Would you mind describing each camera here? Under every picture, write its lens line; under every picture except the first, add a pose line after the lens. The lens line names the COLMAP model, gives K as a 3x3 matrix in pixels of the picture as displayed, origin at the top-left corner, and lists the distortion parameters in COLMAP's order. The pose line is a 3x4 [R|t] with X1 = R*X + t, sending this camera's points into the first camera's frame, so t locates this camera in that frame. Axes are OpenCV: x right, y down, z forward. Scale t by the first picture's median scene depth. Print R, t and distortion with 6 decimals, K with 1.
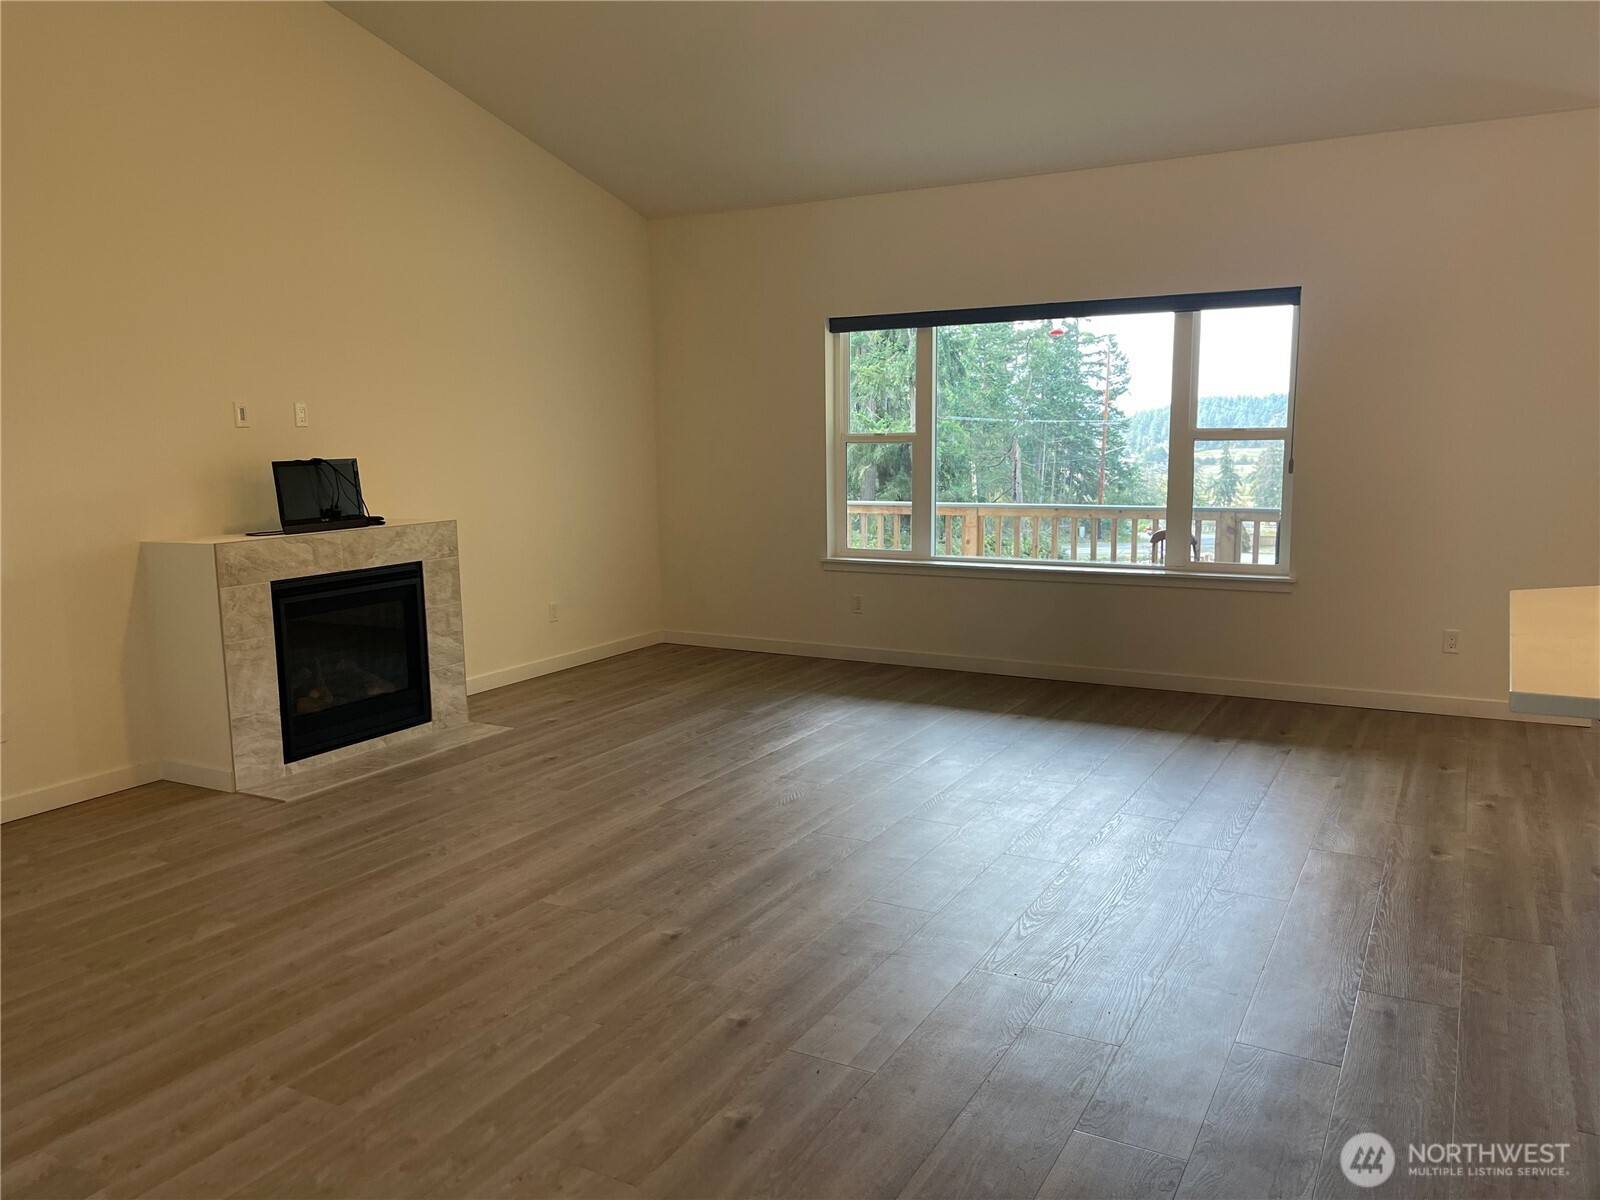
lens RADIAL K [[1222.8, 0, 800.0], [0, 1222.8, 600.0], [0, 0, 1]] dist [0.029638, -0.009178]
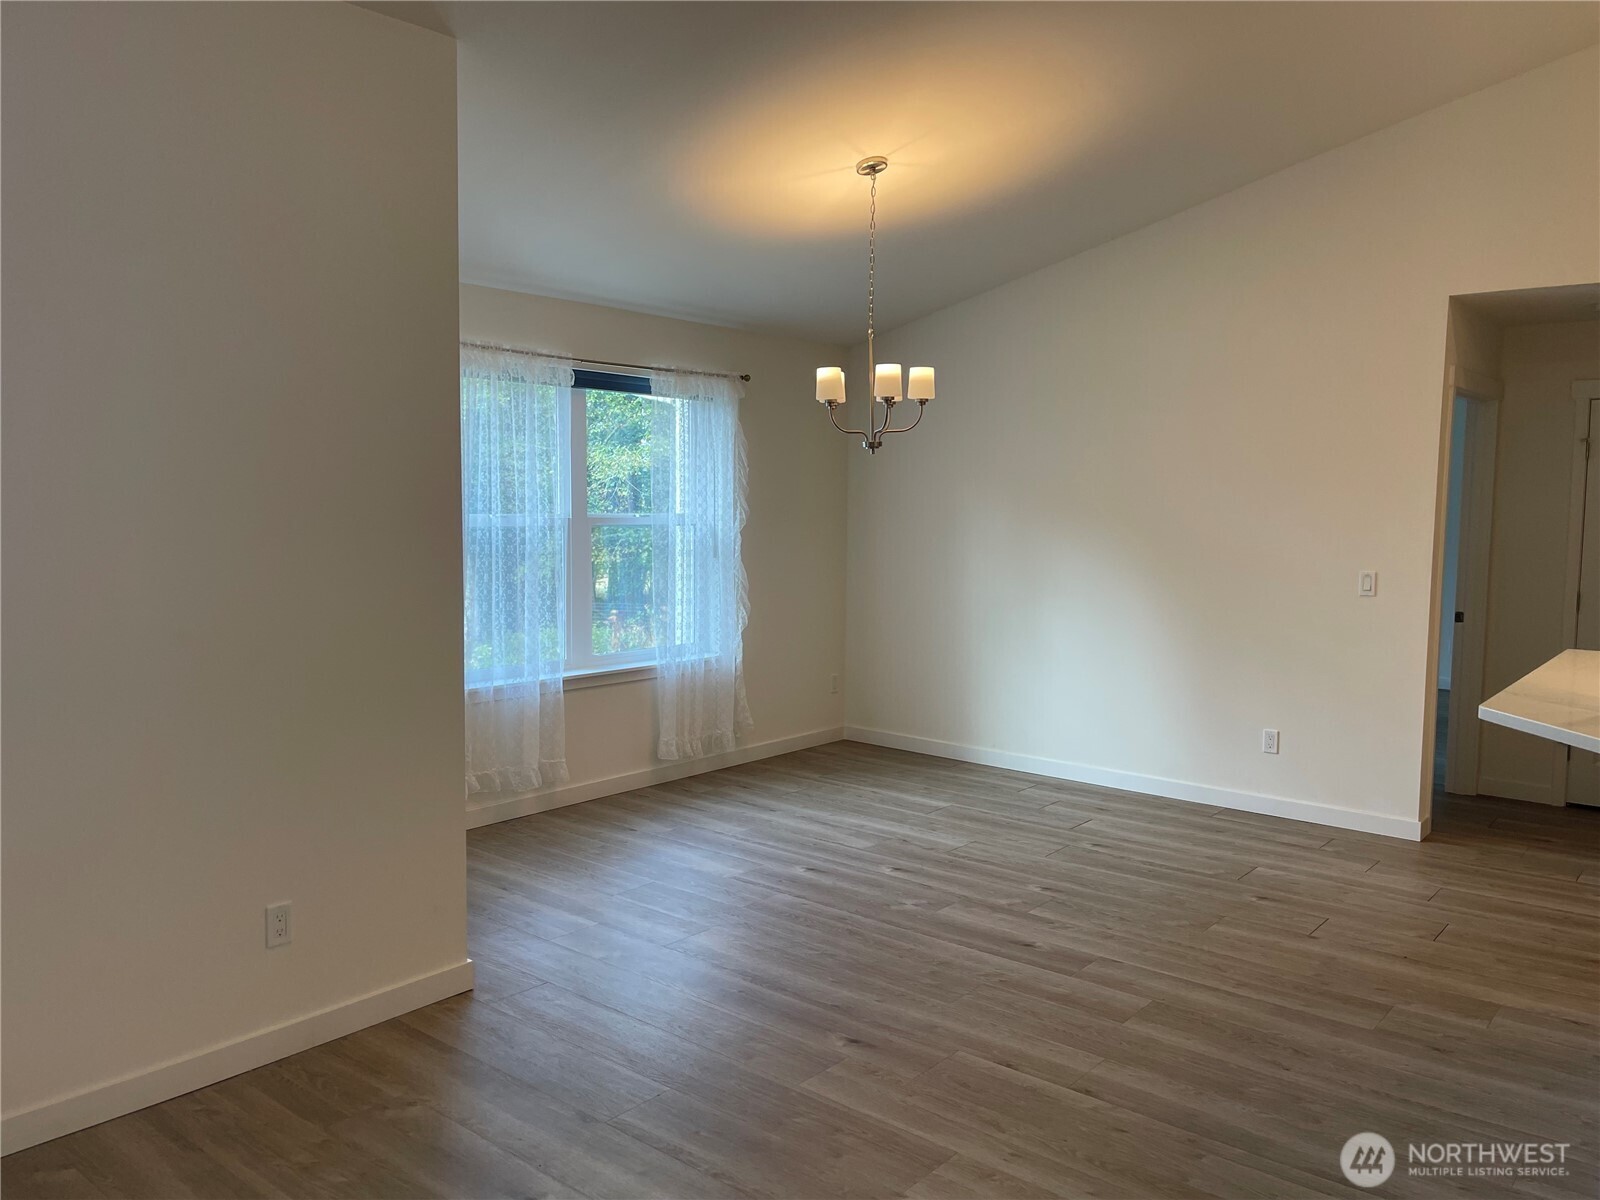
lens RADIAL K [[1213.2, 0, 818.5], [0, 1213.2, 591.2], [0, 0, 1]] dist [0.026909, -0.003593]
pose [[0.185853, -0.056834, 0.980933, 0.073858], [0.117034, 0.992499, 0.035330, -0.149321], [-0.975583, 0.108236, 0.191110, 0.944265]]
